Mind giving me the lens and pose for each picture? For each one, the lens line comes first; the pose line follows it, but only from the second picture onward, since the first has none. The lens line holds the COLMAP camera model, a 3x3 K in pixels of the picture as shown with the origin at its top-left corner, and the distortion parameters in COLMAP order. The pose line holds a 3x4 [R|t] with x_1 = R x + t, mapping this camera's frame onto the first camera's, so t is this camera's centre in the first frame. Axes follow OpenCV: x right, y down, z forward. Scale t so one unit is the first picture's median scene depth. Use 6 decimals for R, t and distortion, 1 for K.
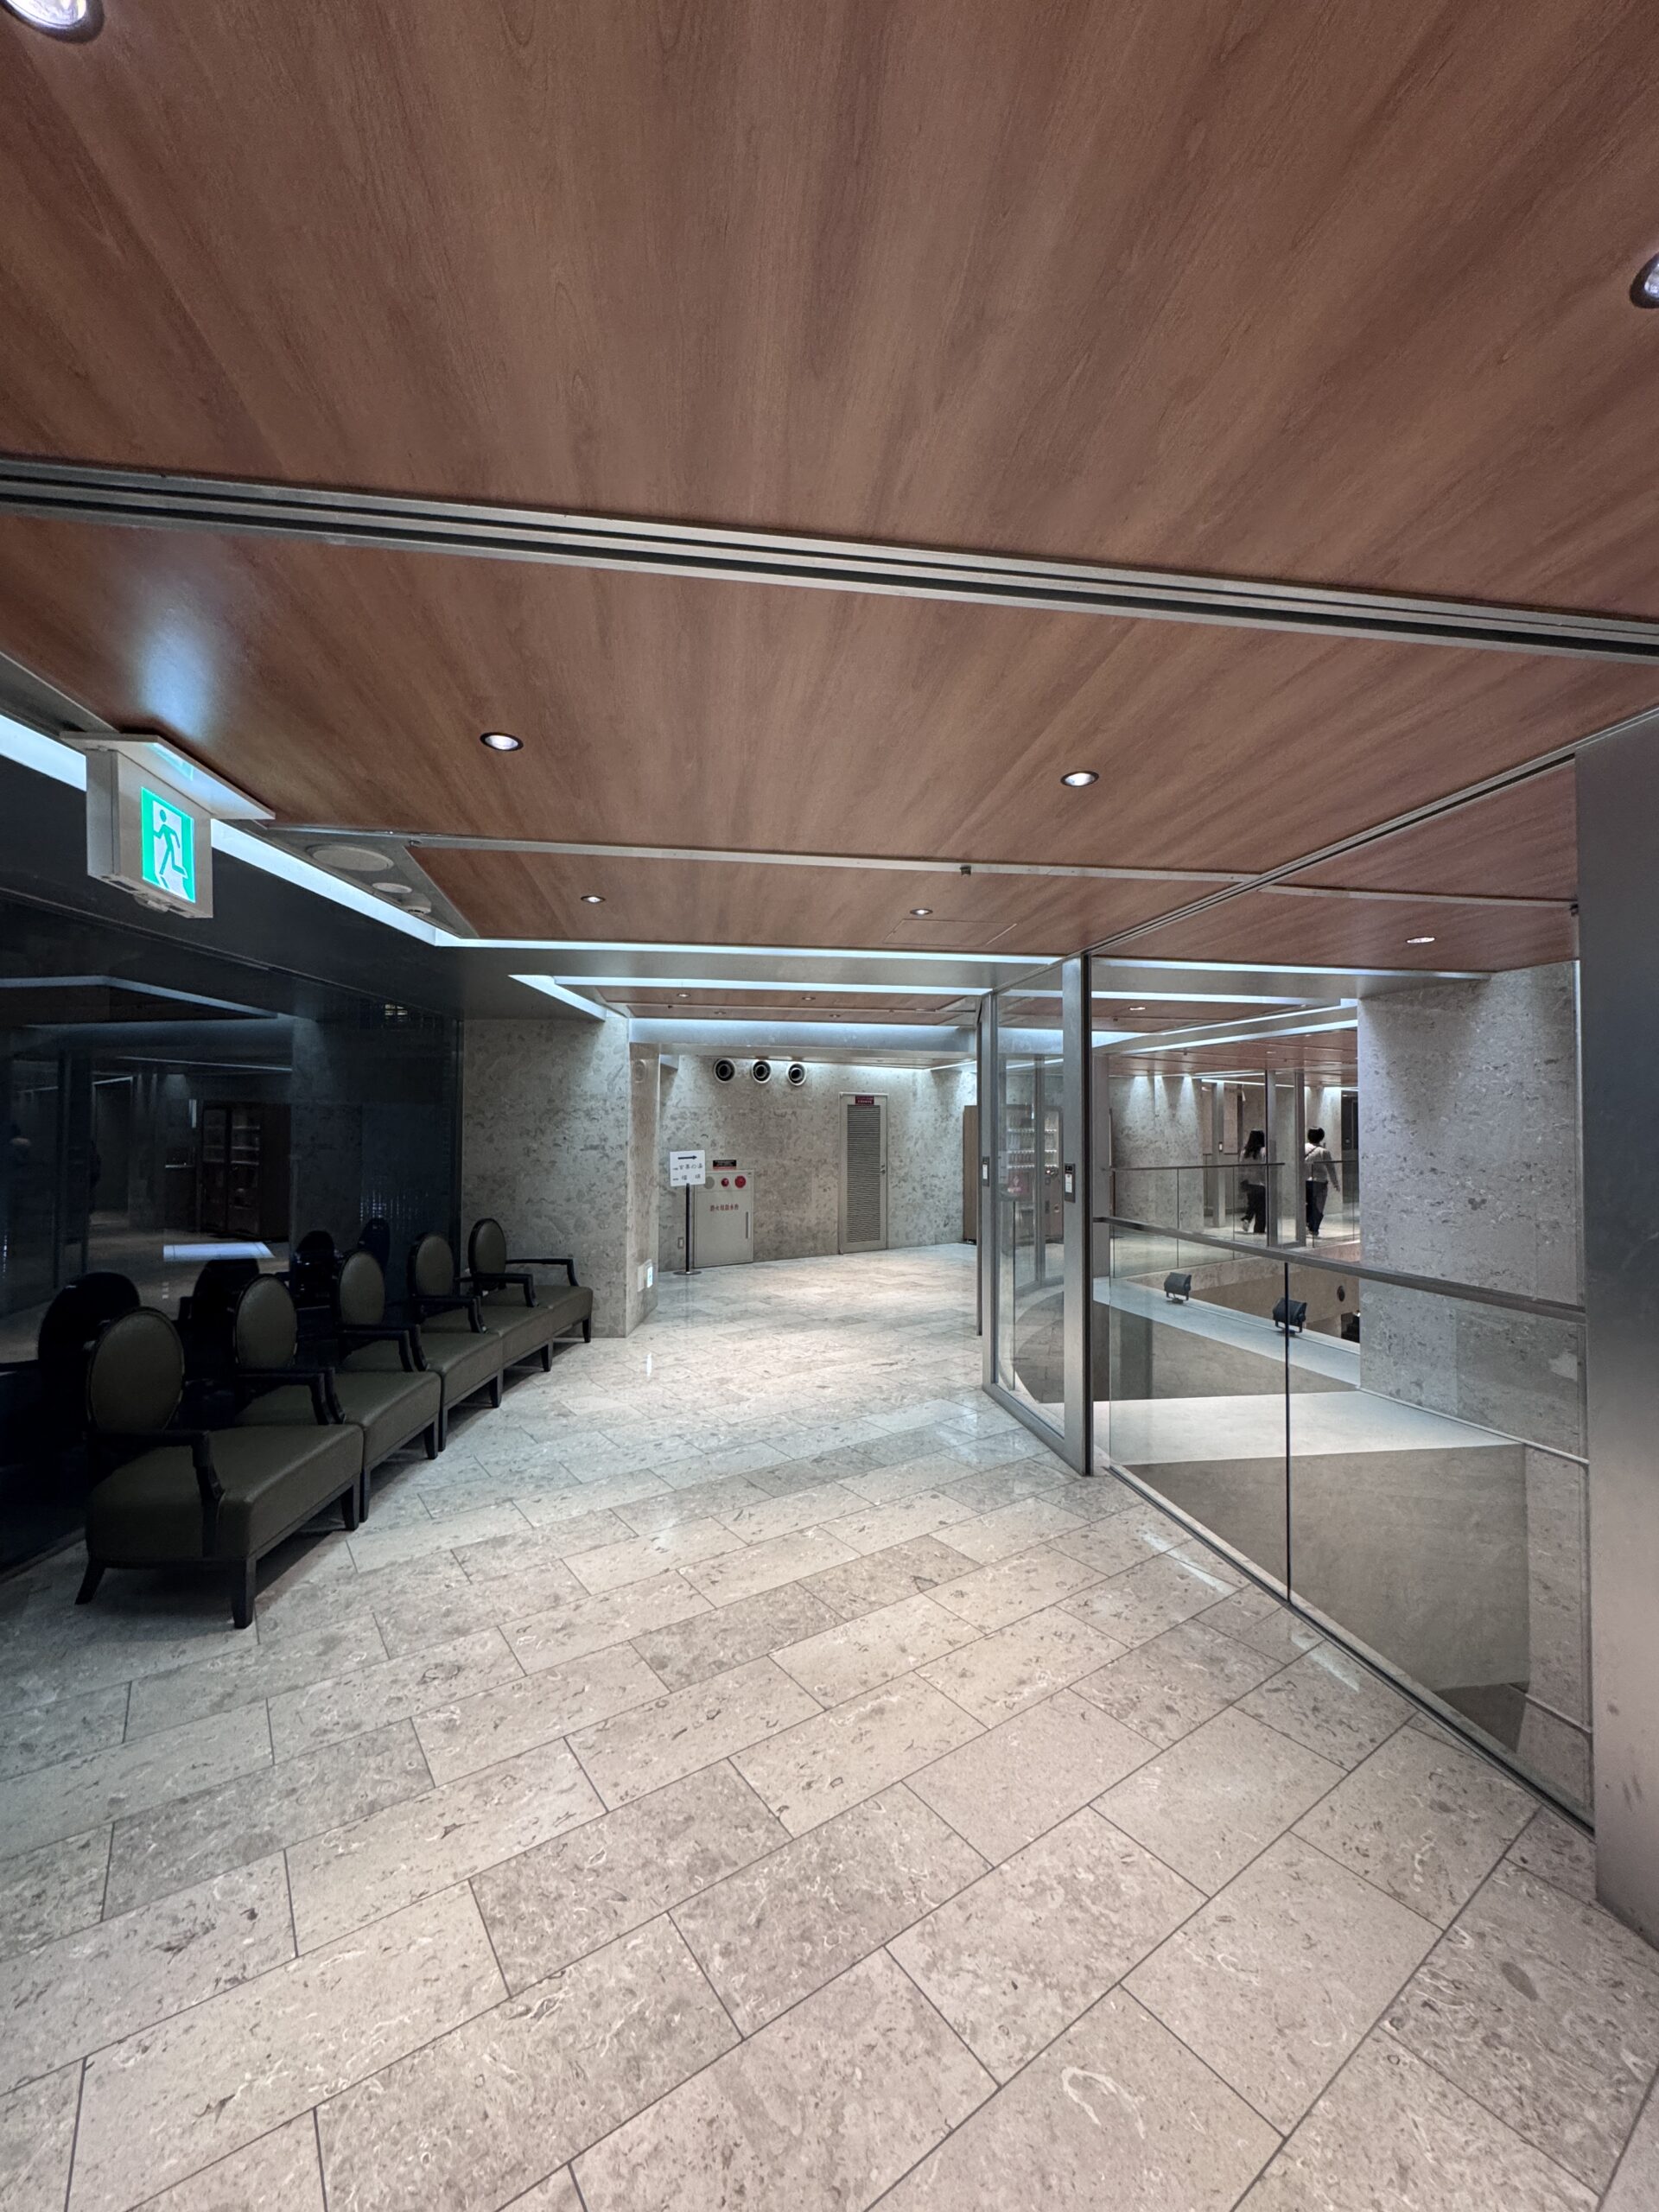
lens RADIAL K [[877.0, 0, 829.5], [0, 877.0, 1106.0], [0, 0, 1]] dist [-0.001834, -0.000382]
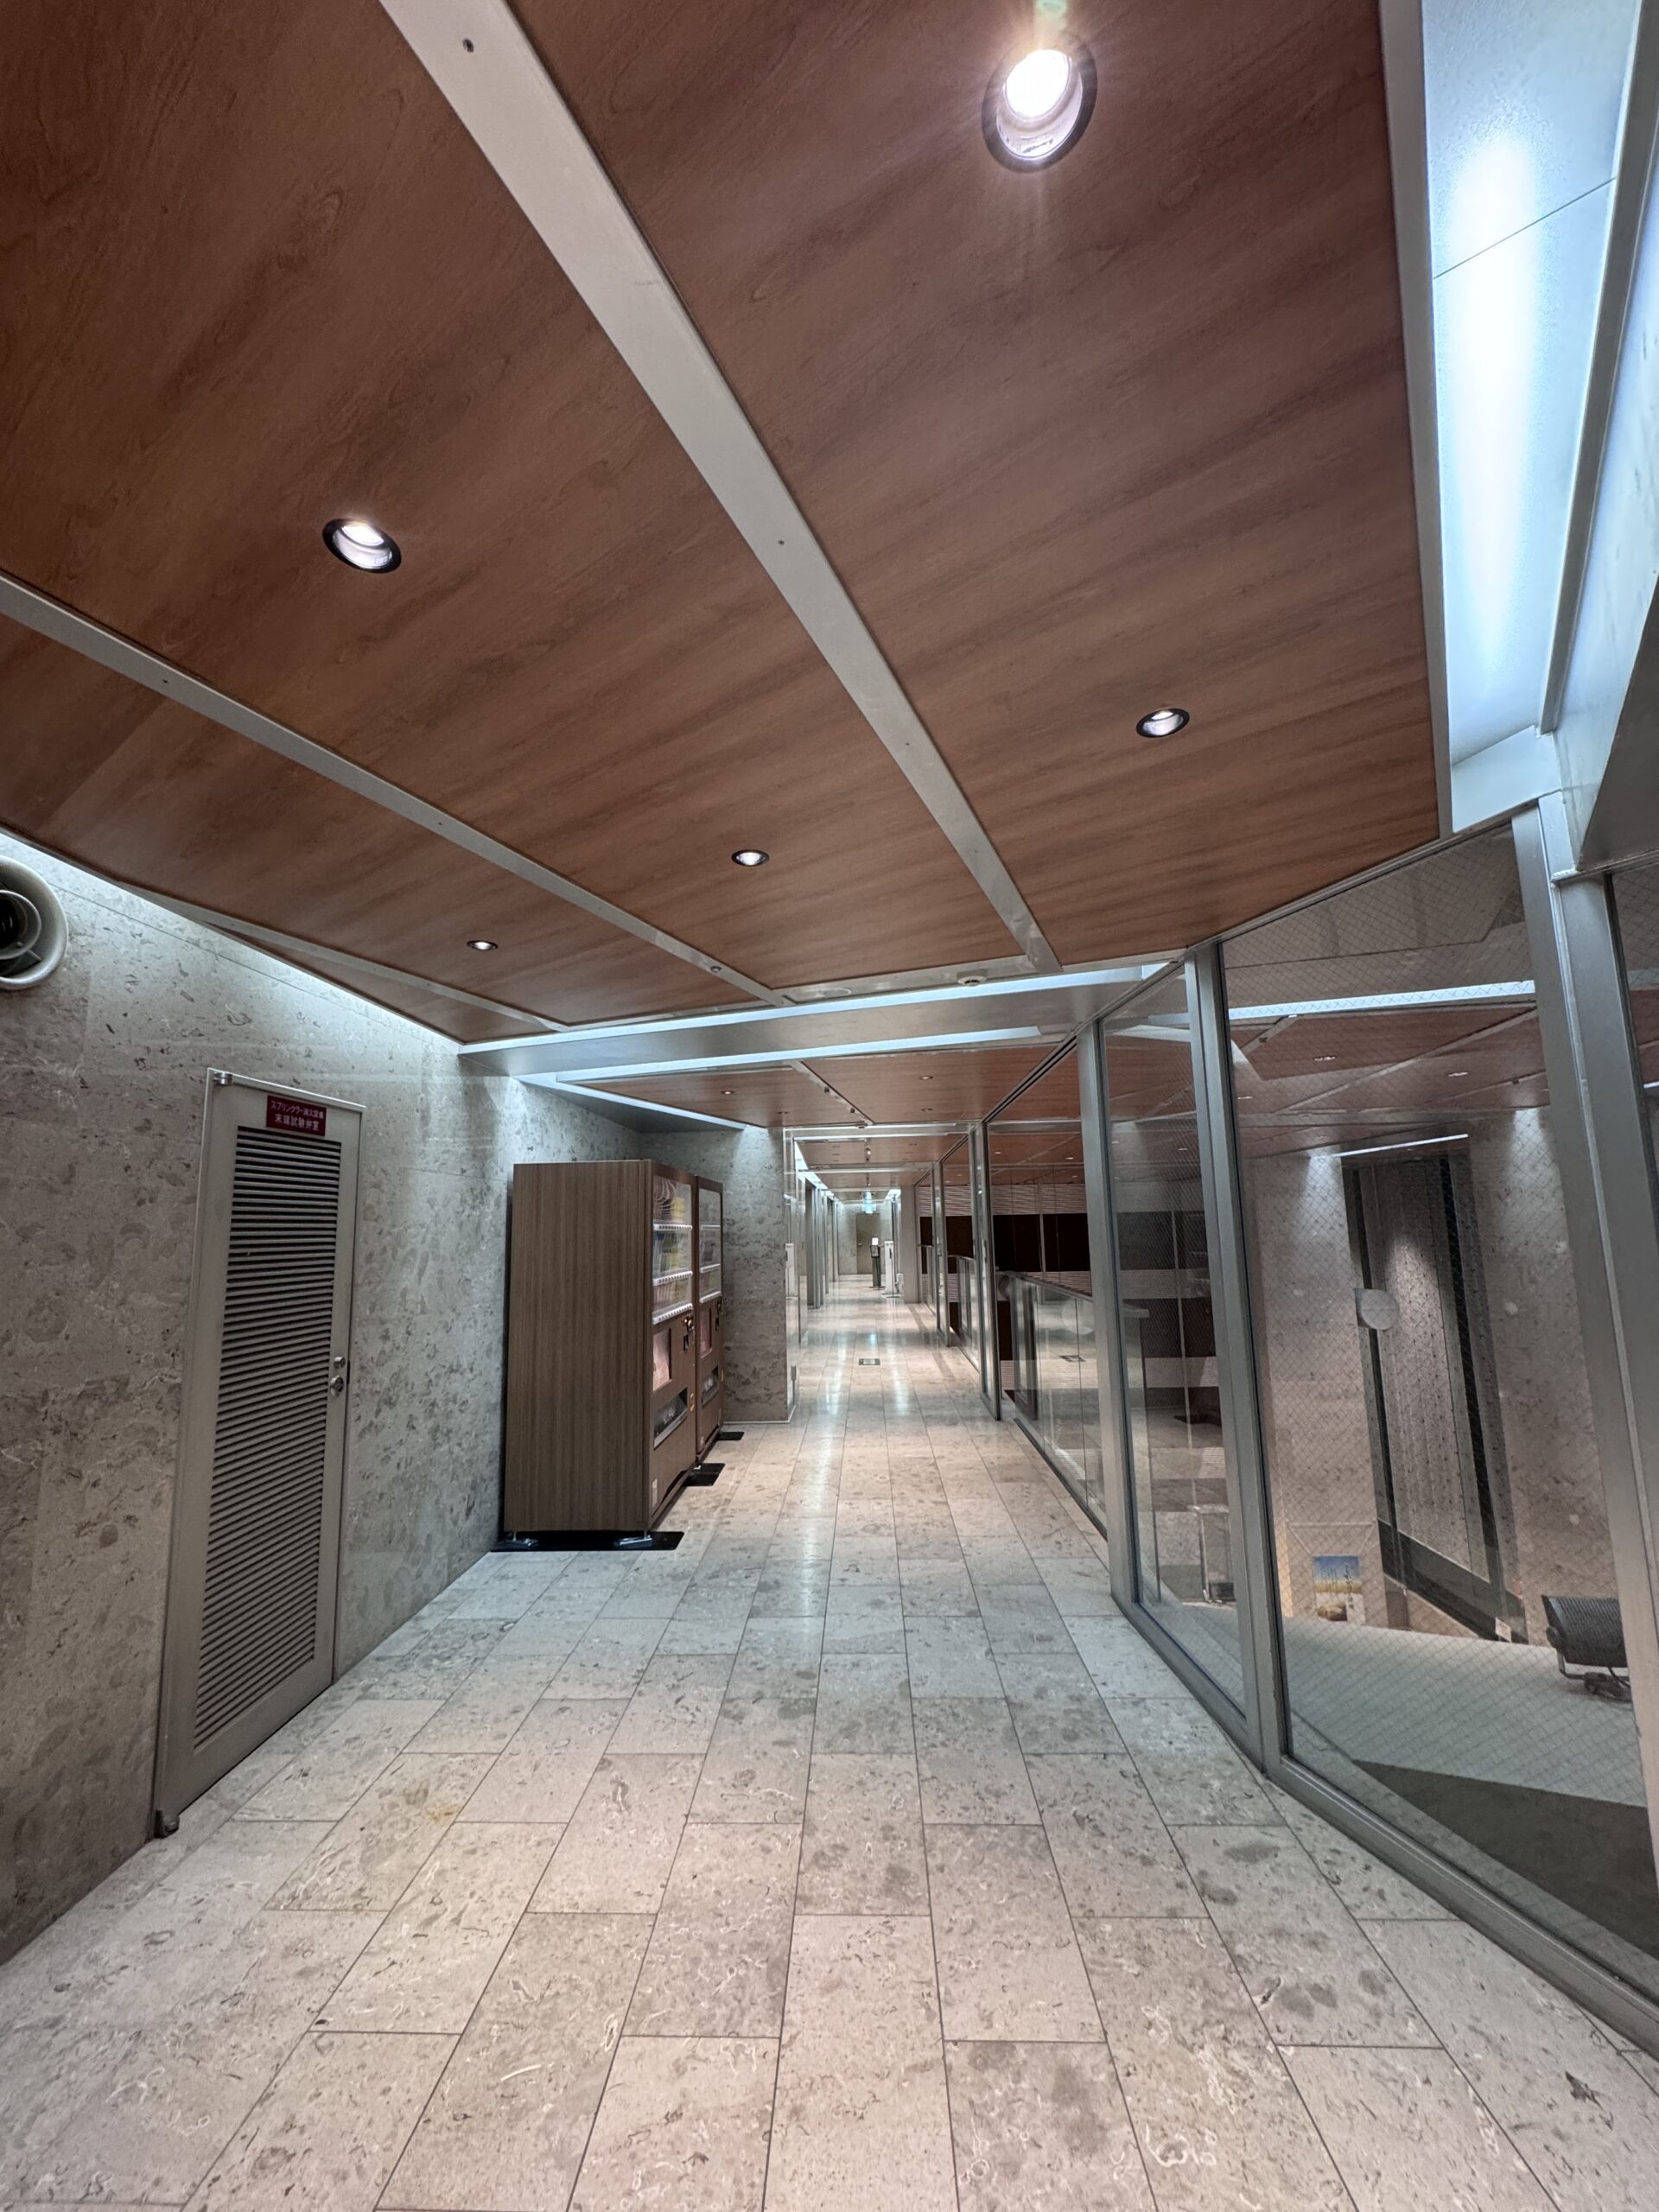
lens RADIAL K [[877.0, 0, 829.5], [0, 877.0, 1106.0], [0, 0, 1]] dist [-0.001834, -0.000382]
pose [[0.605801, 0.097400, 0.789632, -0.069873], [-0.006096, 0.993017, -0.117811, 0.019893], [-0.795593, 0.066556, 0.602165, 0.709068]]
